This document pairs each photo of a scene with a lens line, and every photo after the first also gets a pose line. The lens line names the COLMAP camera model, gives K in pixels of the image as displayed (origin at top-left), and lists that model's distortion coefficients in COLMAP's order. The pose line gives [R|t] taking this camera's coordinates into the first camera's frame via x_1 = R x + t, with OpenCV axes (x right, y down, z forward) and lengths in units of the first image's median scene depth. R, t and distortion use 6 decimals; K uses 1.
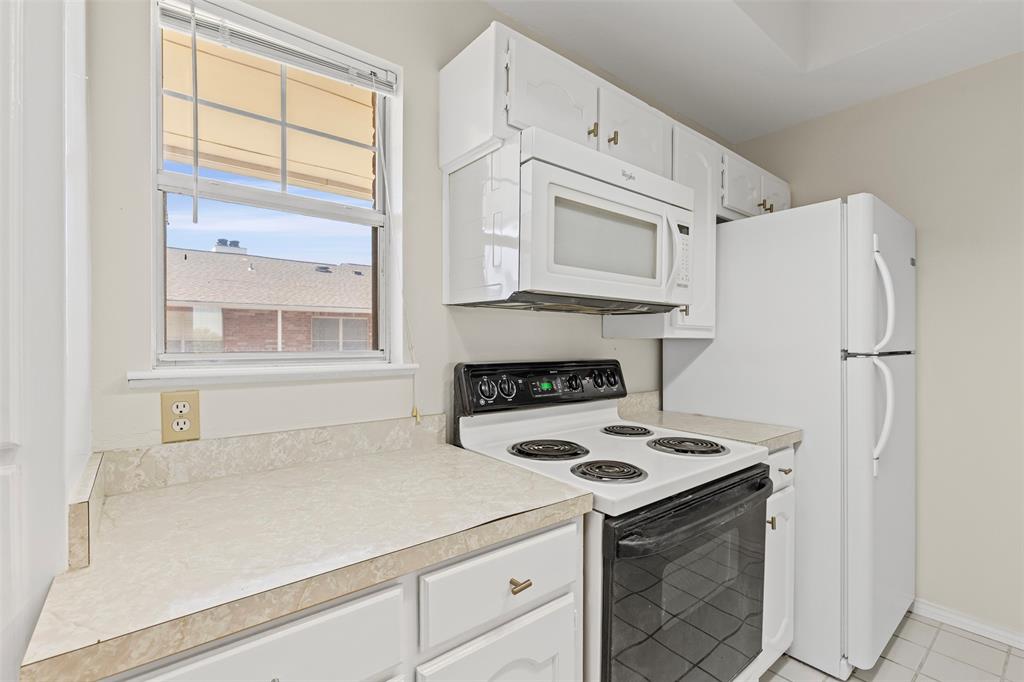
lens RADIAL K [[463.3, 0, 513.9], [0, 463.3, 346.0], [0, 0, 1]] dist [0.013416, -0.000644]
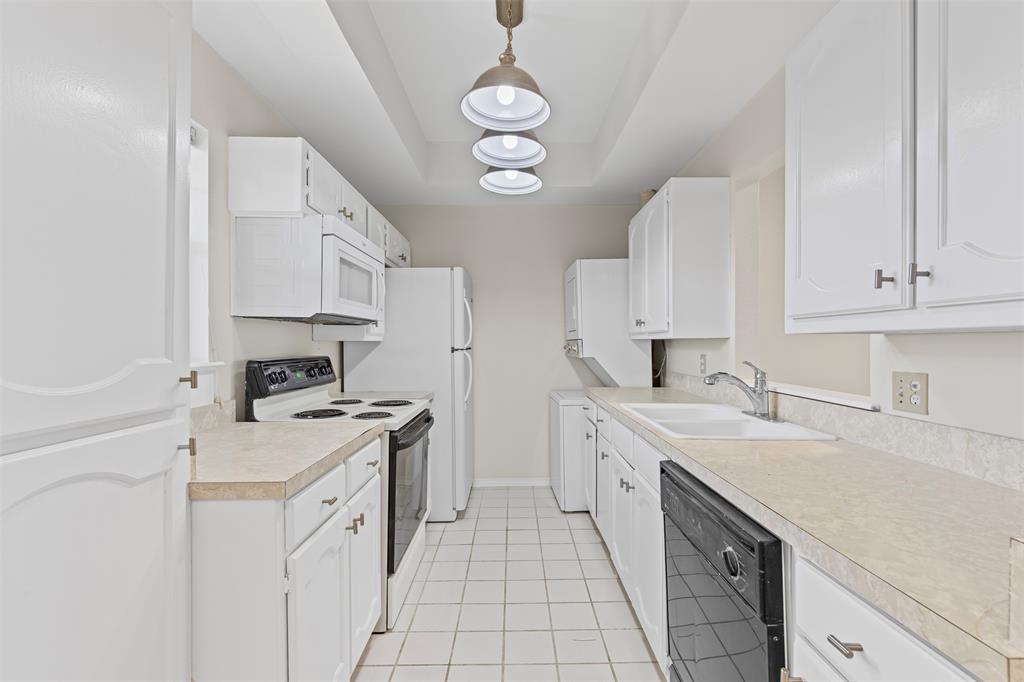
lens RADIAL K [[463.3, 0, 513.9], [0, 463.3, 346.0], [0, 0, 1]] dist [0.013416, -0.000644]
pose [[0.639002, -0.011303, 0.769122, -0.652354], [0.013104, 0.999907, 0.003807, -0.000218], [-0.769093, 0.007646, 0.639091, -0.446392]]
